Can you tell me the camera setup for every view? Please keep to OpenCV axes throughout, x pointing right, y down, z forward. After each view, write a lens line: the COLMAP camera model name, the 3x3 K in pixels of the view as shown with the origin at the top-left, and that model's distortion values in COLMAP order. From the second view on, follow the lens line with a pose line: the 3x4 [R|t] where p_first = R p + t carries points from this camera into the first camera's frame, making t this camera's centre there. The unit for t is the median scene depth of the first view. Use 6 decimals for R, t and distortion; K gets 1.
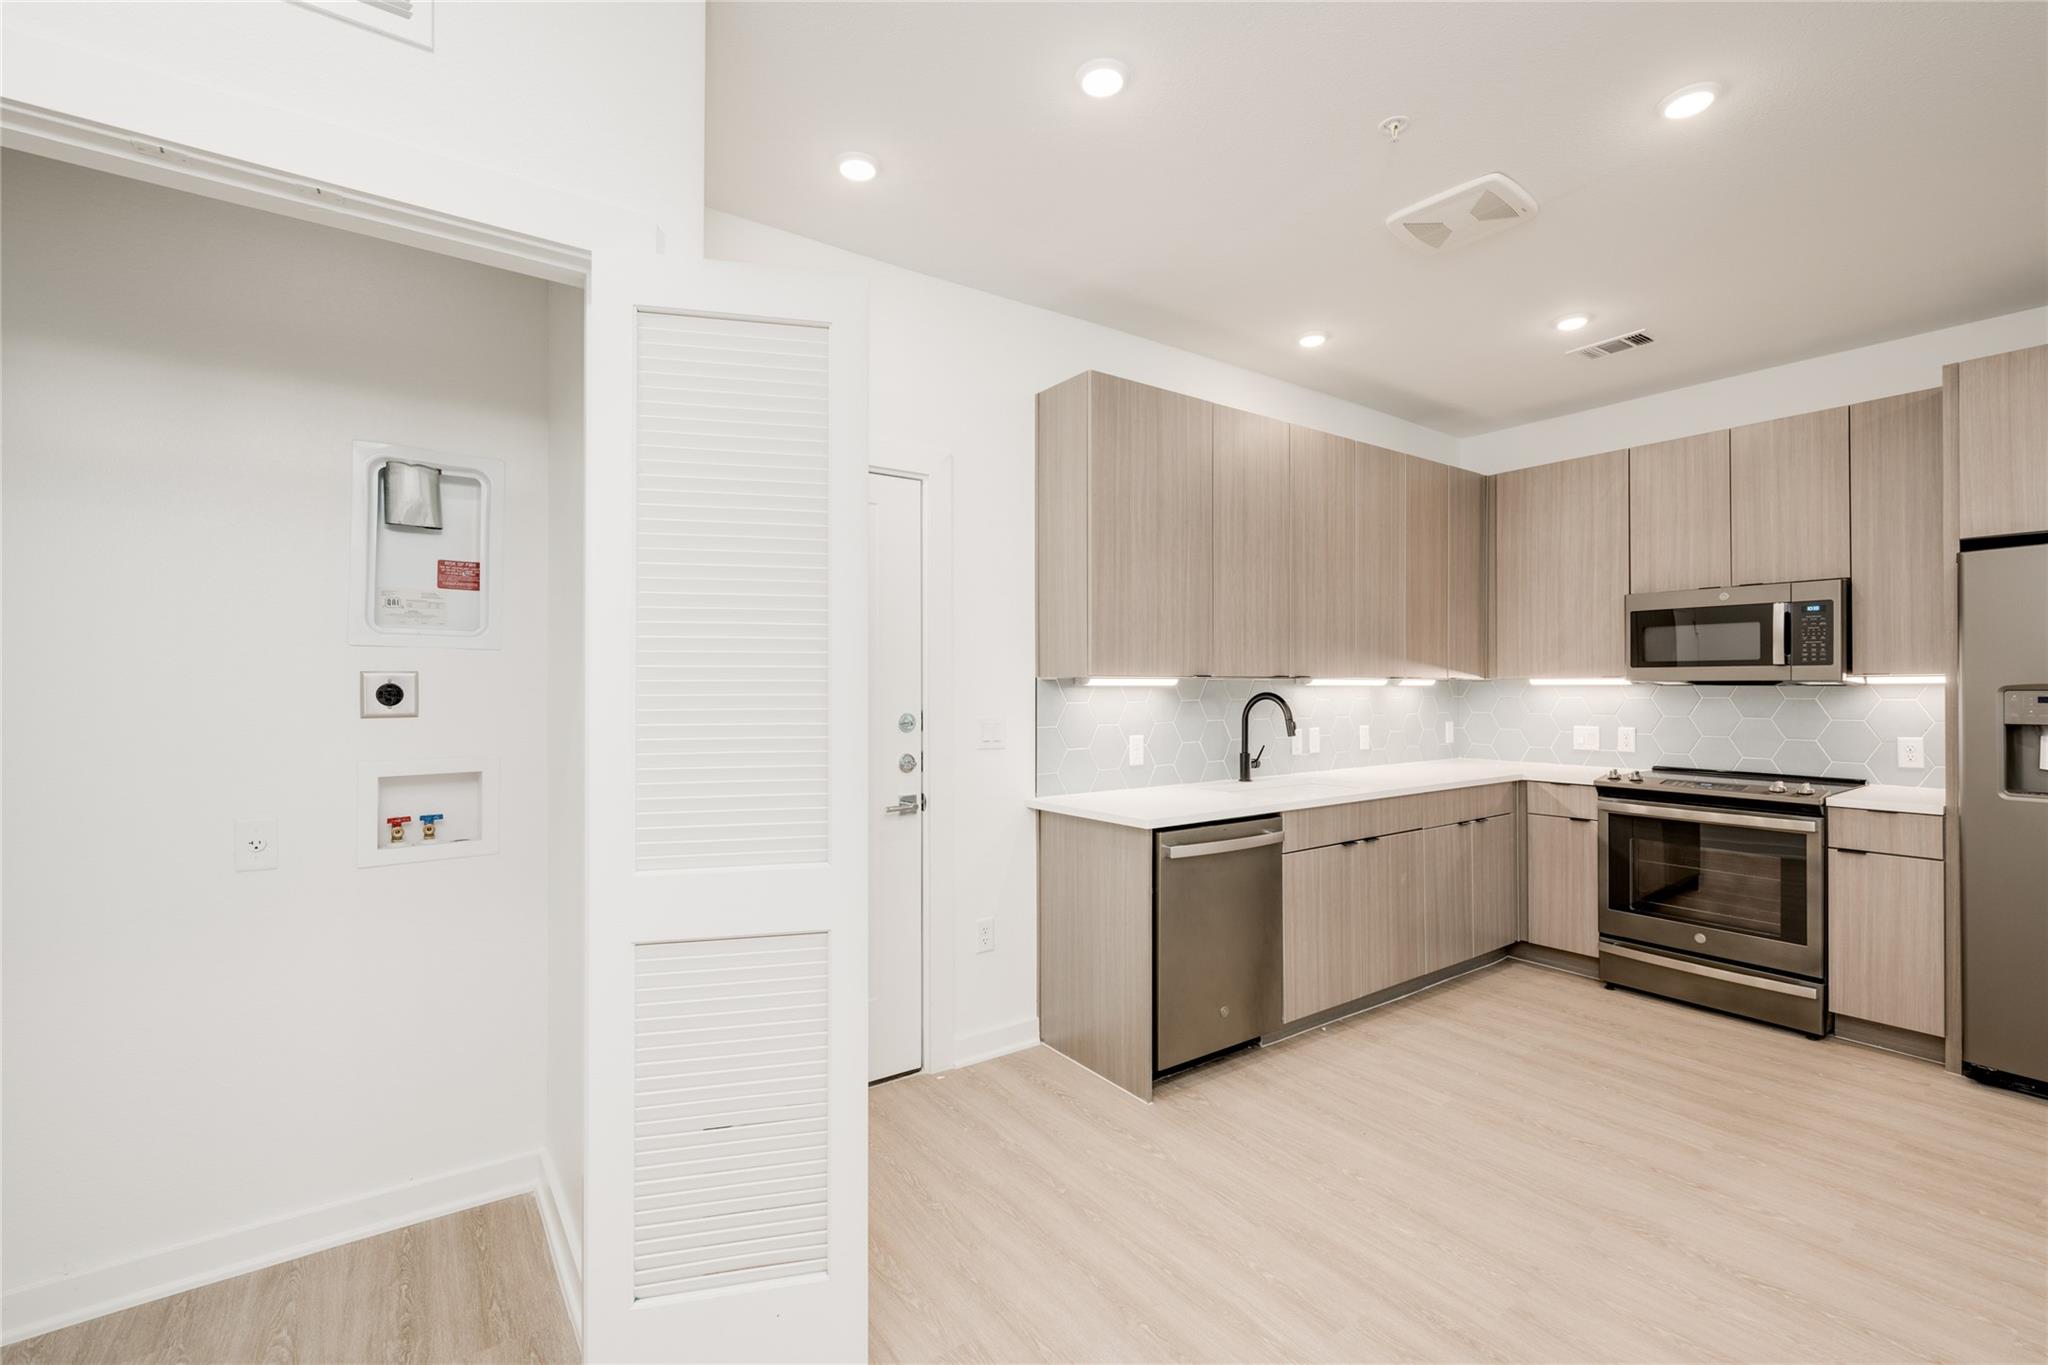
lens RADIAL K [[882.6, 0, 1030.5], [0, 882.6, 682.0], [0, 0, 1]] dist [-0.000897, -0.000180]
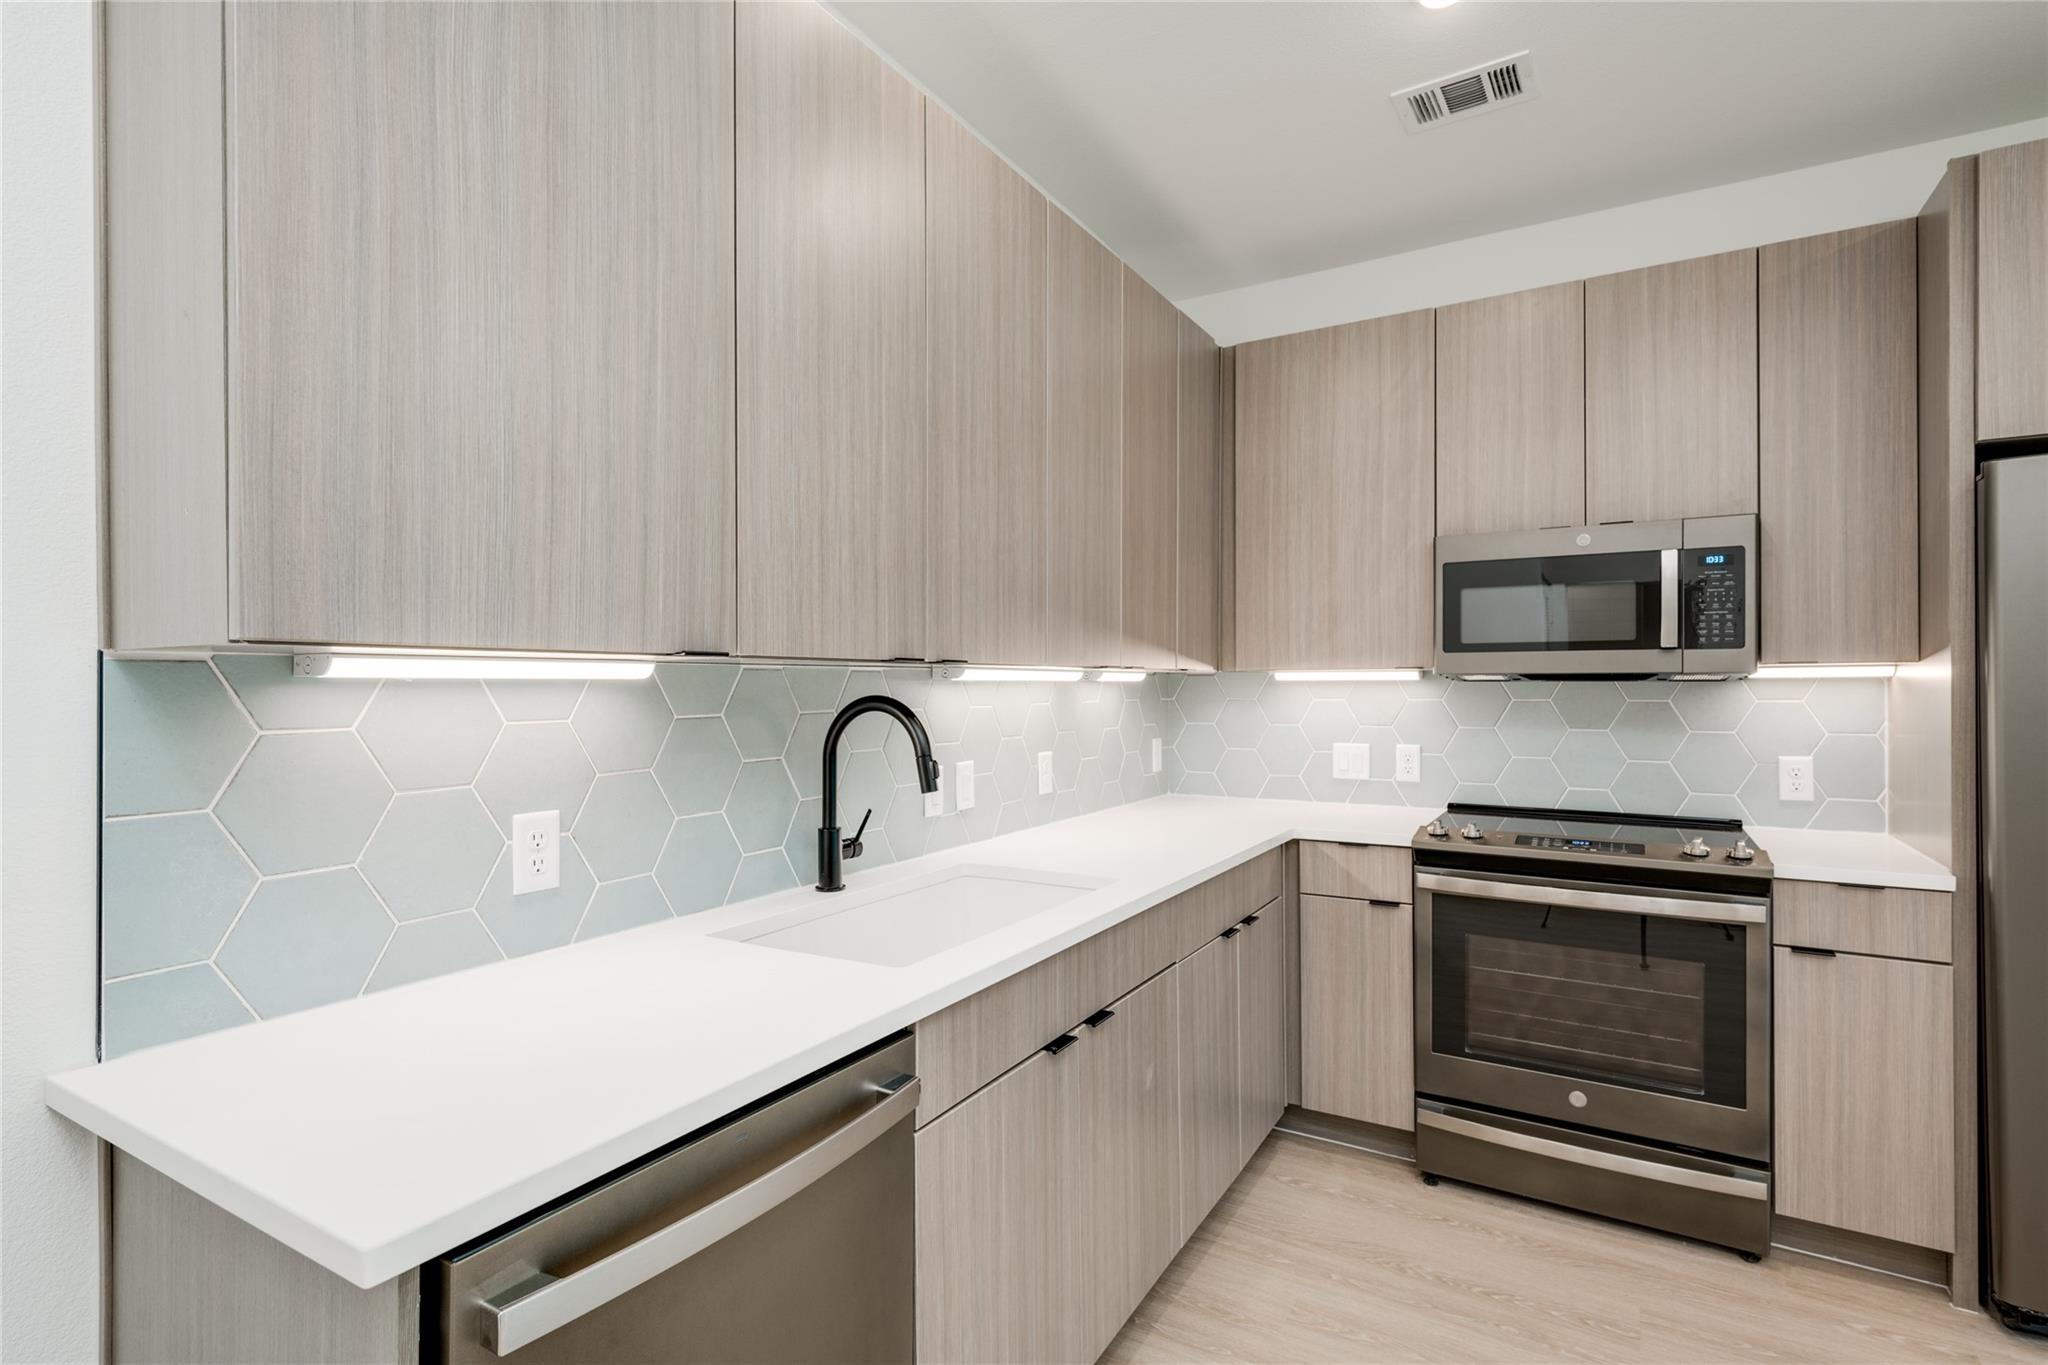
lens RADIAL K [[983.7, 0, 1031.3], [0, 983.7, 684.6], [0, 0, 1]] dist [0.004272, 0.001023]
pose [[0.915868, -0.000877, 0.401478, 0.145899], [-0.000776, 0.999992, 0.003954, 0.004356], [-0.401478, -0.003933, 0.915860, 0.533838]]
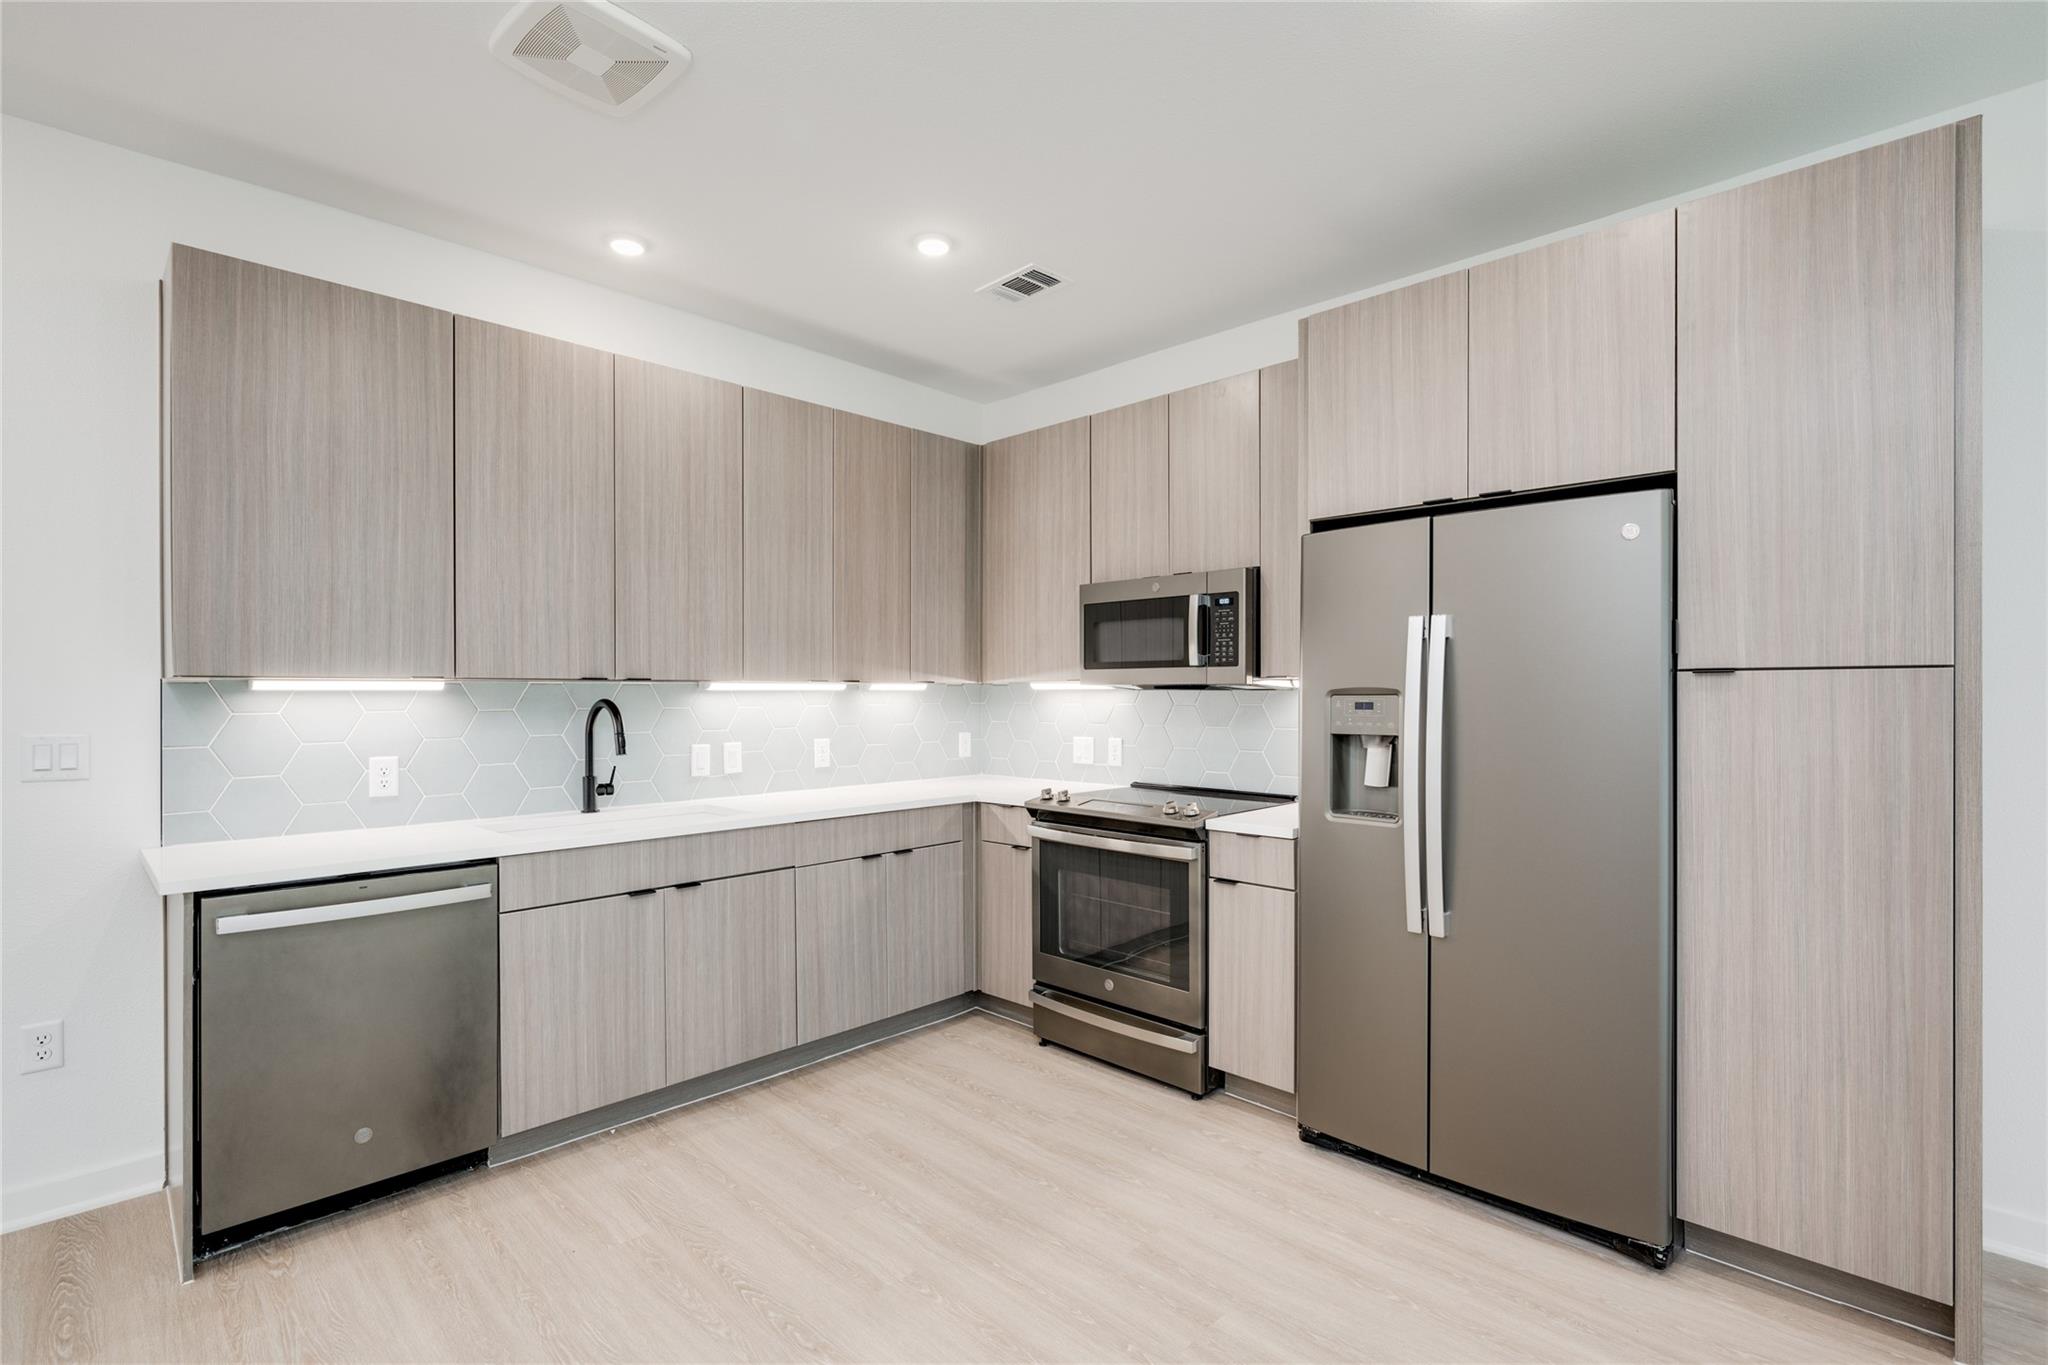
lens RADIAL K [[947.5, 0, 1033.0], [0, 947.5, 697.6], [0, 0, 1]] dist [-0.001566, -0.000114]
pose [[0.983850, -0.001934, 0.178983, 0.523065], [0.000095, 0.999947, 0.010287, 0.001952], [-0.178993, -0.010104, 0.983798, 0.110501]]
